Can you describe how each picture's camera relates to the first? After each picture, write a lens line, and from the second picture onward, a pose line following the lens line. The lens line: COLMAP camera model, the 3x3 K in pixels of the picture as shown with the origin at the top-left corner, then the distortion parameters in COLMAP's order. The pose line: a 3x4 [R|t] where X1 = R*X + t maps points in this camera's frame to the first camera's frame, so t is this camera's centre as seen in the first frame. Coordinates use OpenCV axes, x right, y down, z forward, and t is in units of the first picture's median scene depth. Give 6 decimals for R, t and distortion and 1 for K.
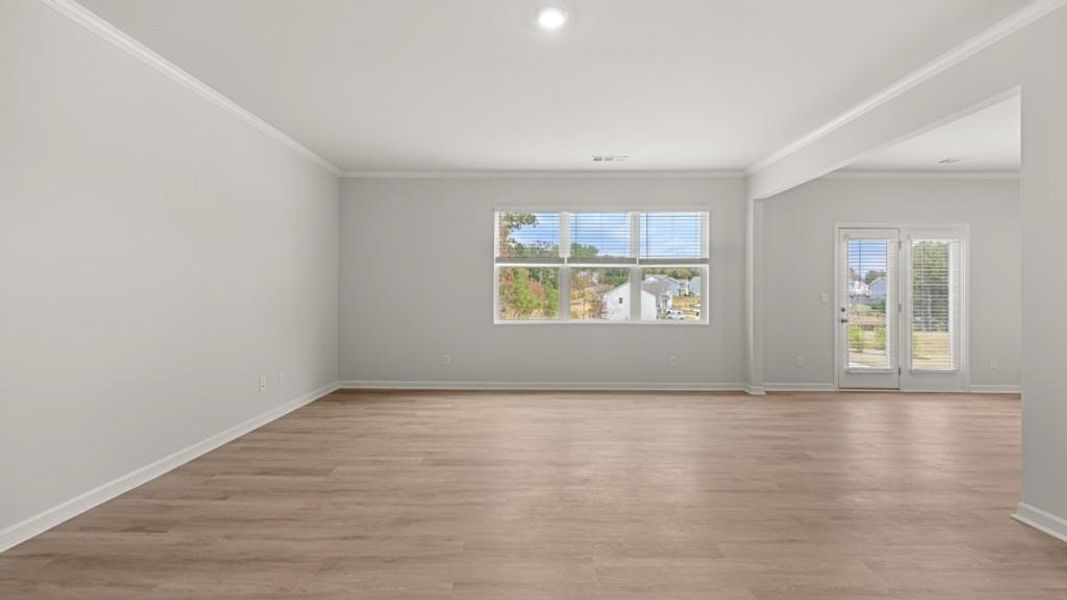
lens RADIAL K [[448.4, 0, 534.3], [0, 448.4, 294.3], [0, 0, 1]] dist [-0.002402, -0.000225]
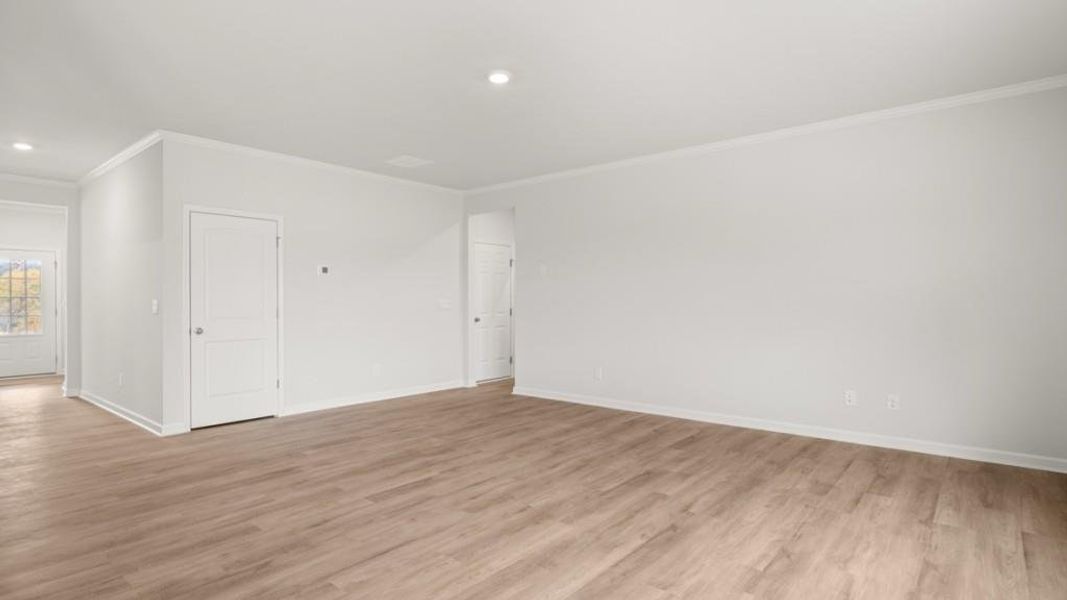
lens RADIAL K [[548.7, 0, 533.5], [0, 548.7, 300.0], [0, 0, 1]] dist [-0.003021, -0.000350]
pose [[-0.635785, -0.000776, -0.771866, 0.515434], [-0.004692, 0.999985, 0.002860, -0.003505], [0.771852, 0.005439, -0.635779, 0.914662]]
